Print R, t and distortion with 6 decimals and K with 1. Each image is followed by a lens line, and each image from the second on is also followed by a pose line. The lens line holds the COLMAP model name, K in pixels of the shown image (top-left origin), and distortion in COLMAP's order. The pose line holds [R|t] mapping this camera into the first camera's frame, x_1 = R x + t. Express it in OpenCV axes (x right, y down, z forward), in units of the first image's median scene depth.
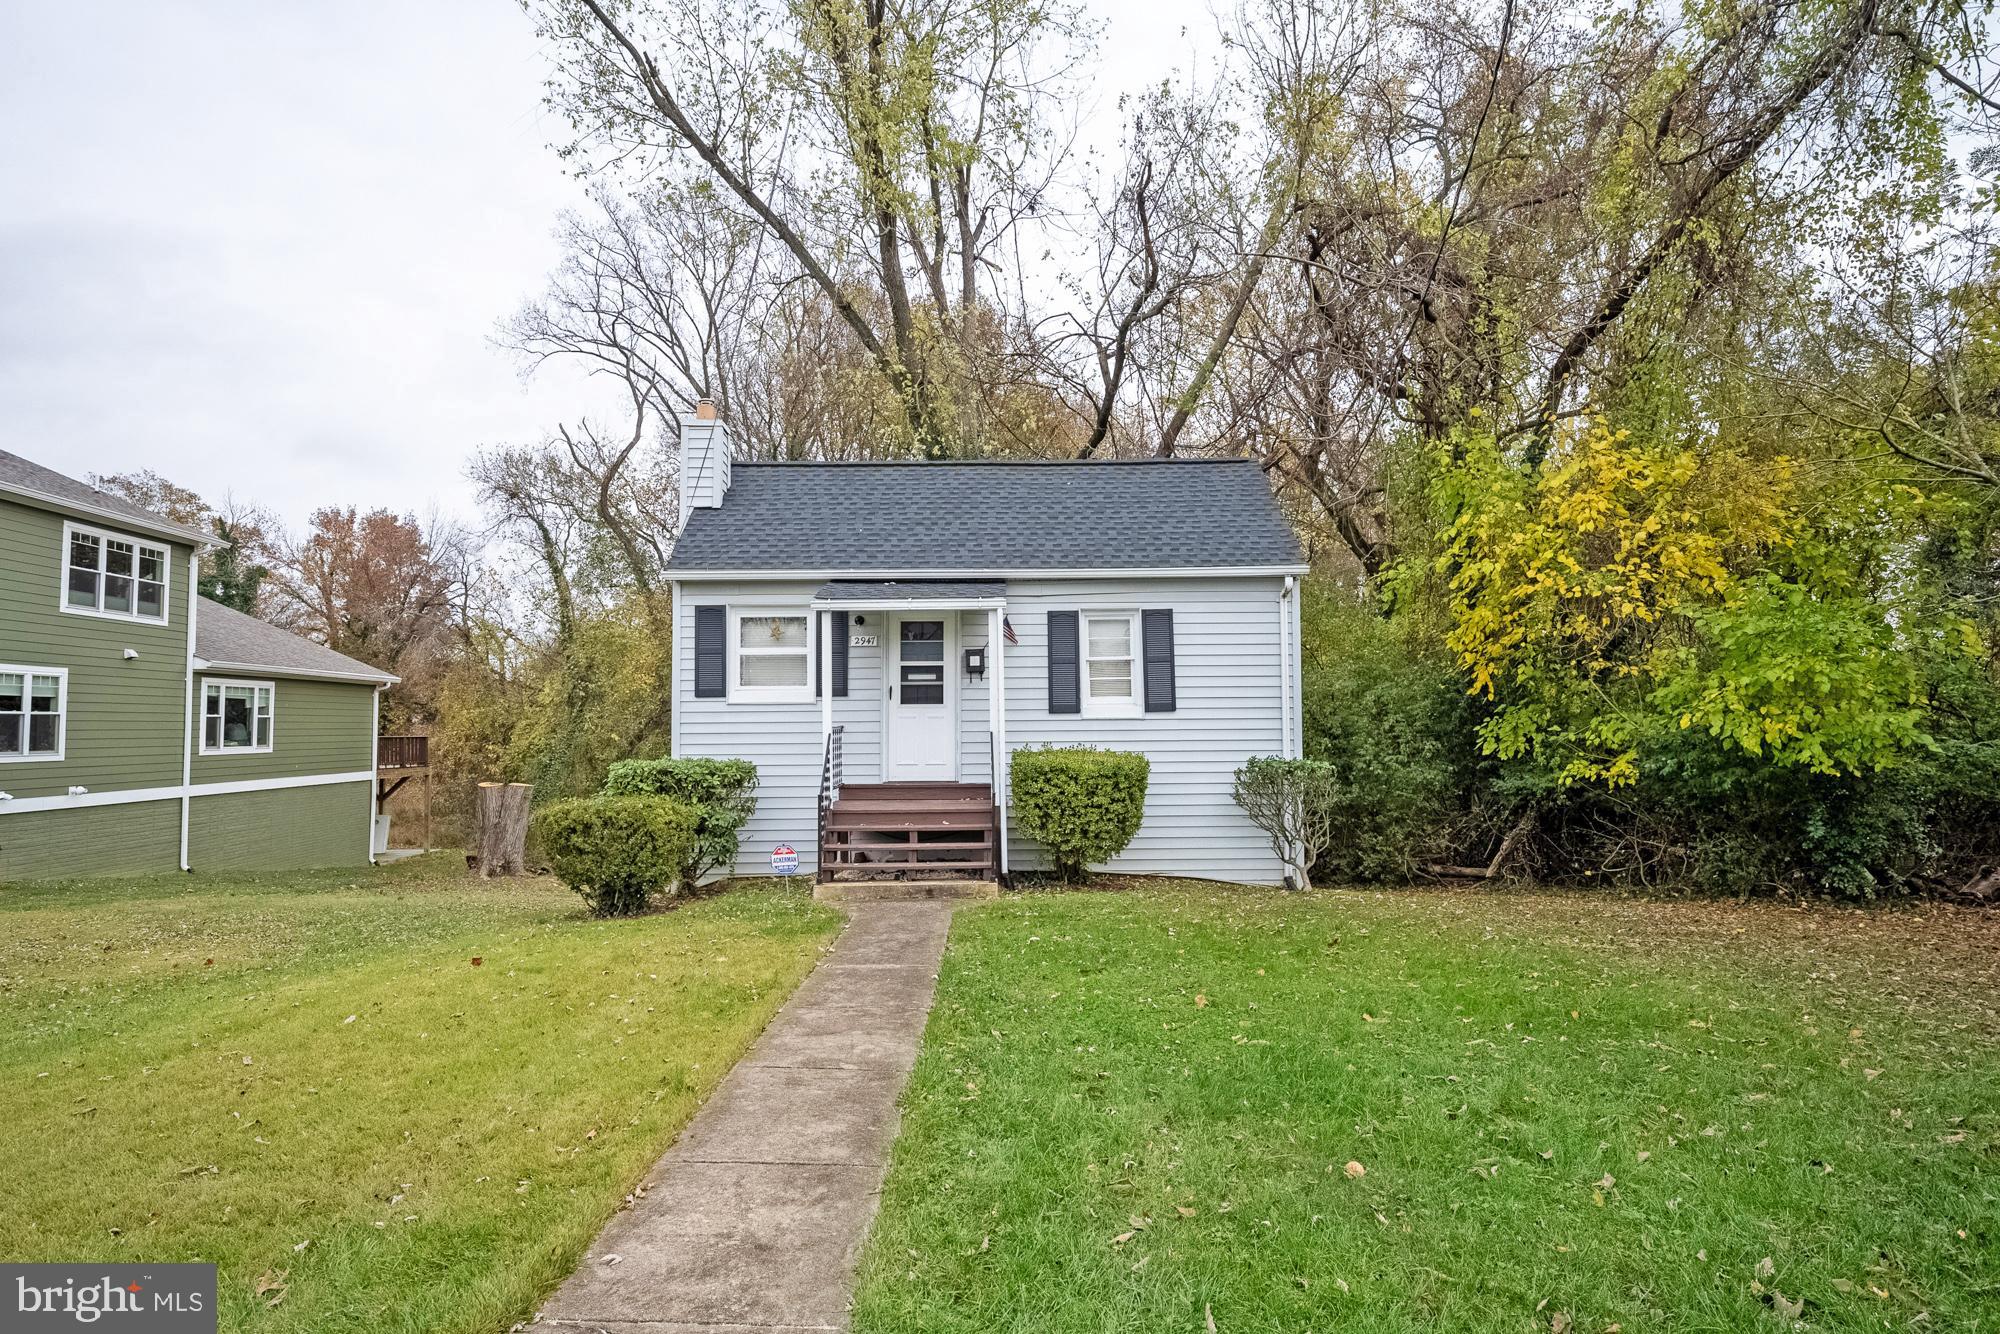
lens RADIAL K [[1162.2, 0, 1010.0], [0, 1162.2, 666.5], [0, 0, 1]] dist [-0.017728, 0.000477]
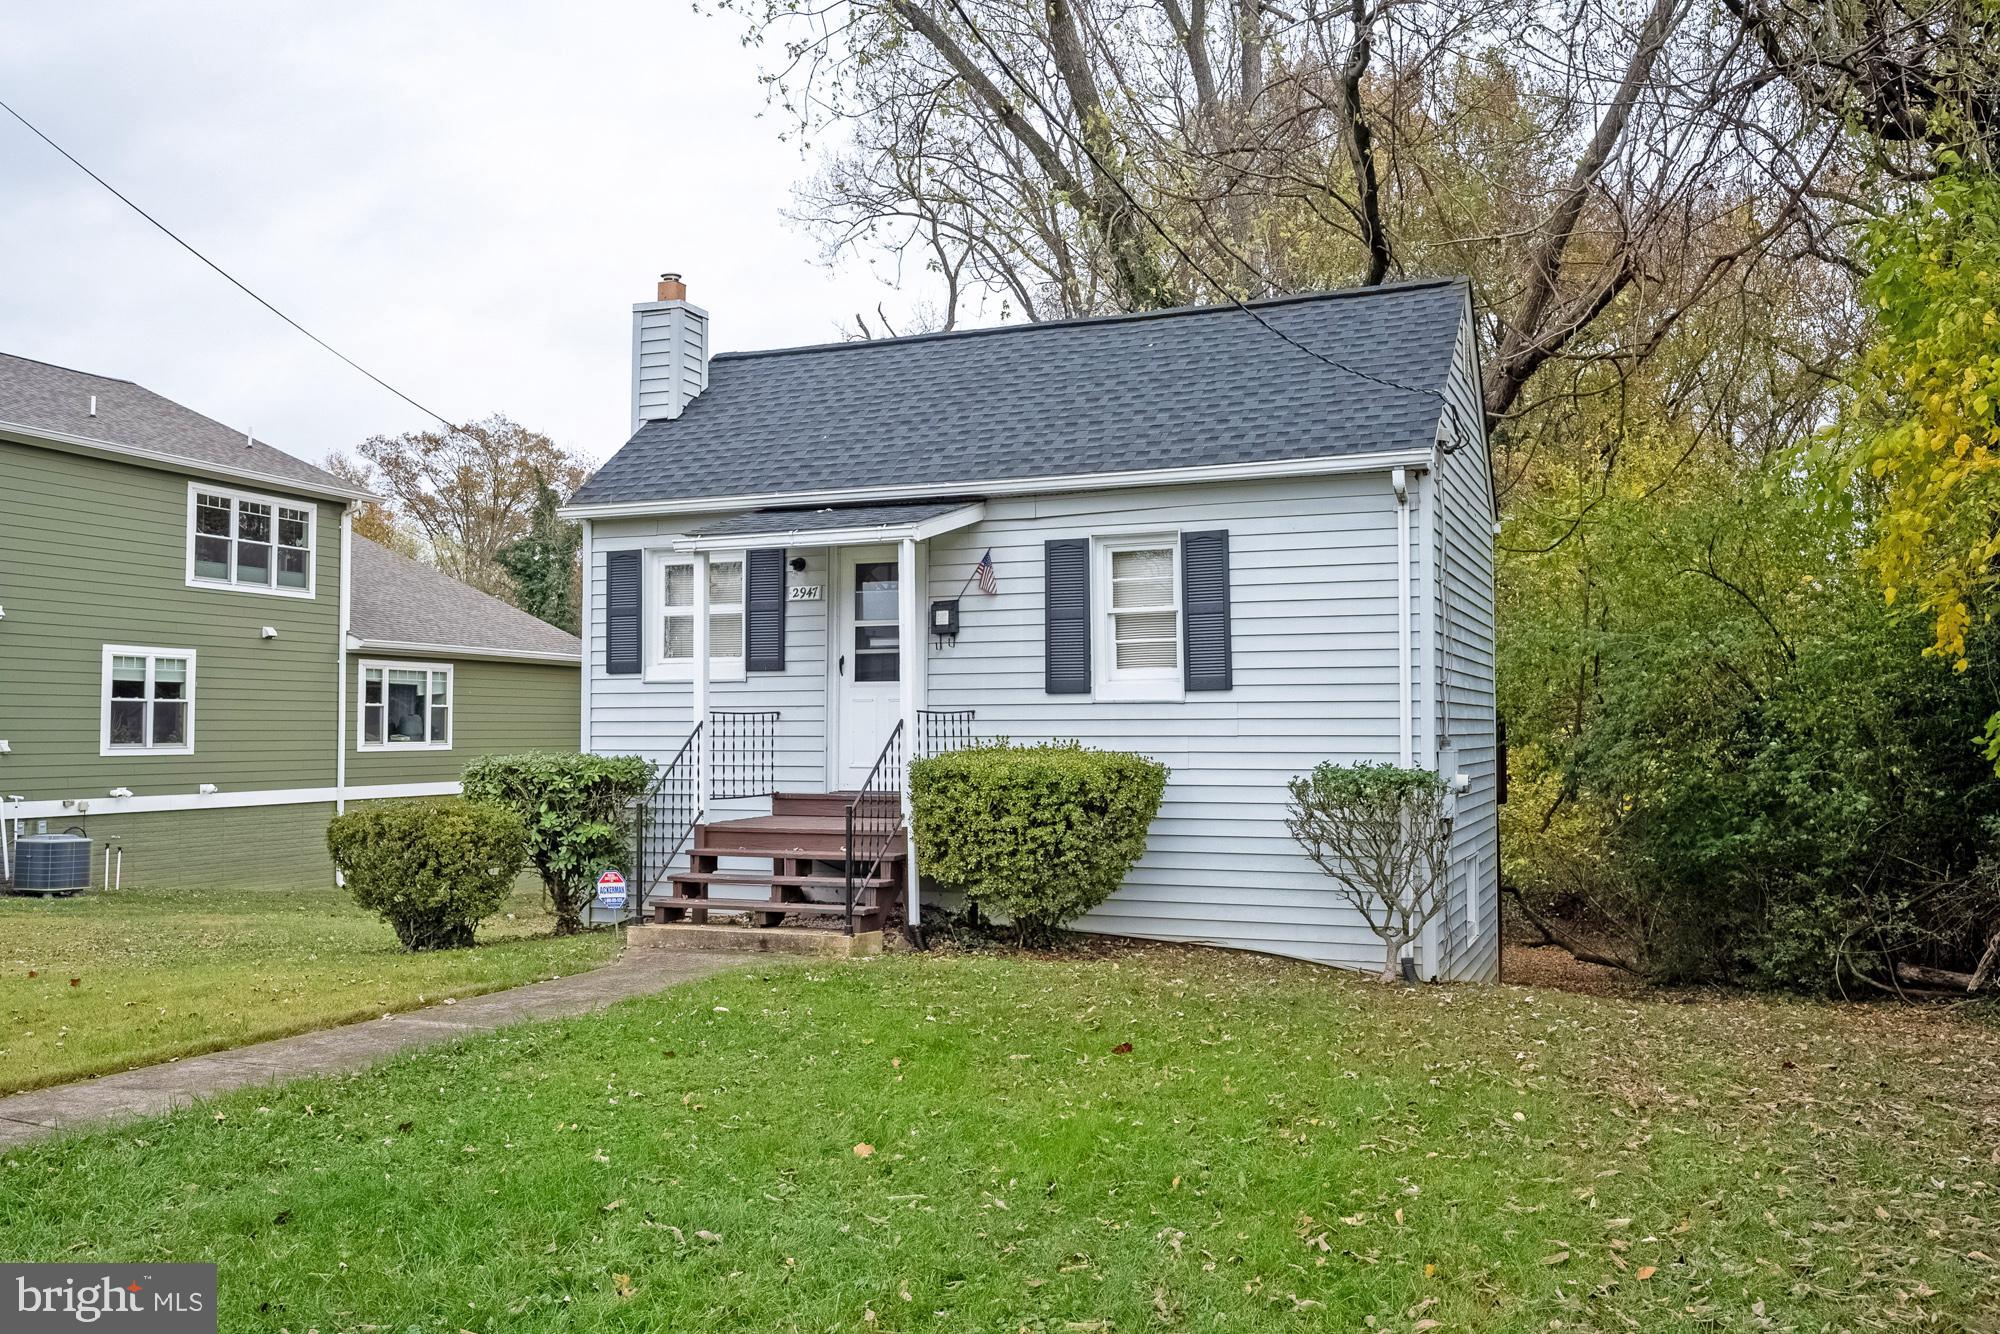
lens RADIAL K [[1708.8, 0, 1003.0], [0, 1708.8, 673.1], [0, 0, 1]] dist [-0.014834, -0.011602]
pose [[0.914063, -0.007461, -0.405504, 0.407565], [0.015194, 0.999759, 0.015855, 0.012325], [0.405288, -0.020653, 0.913956, 0.089979]]
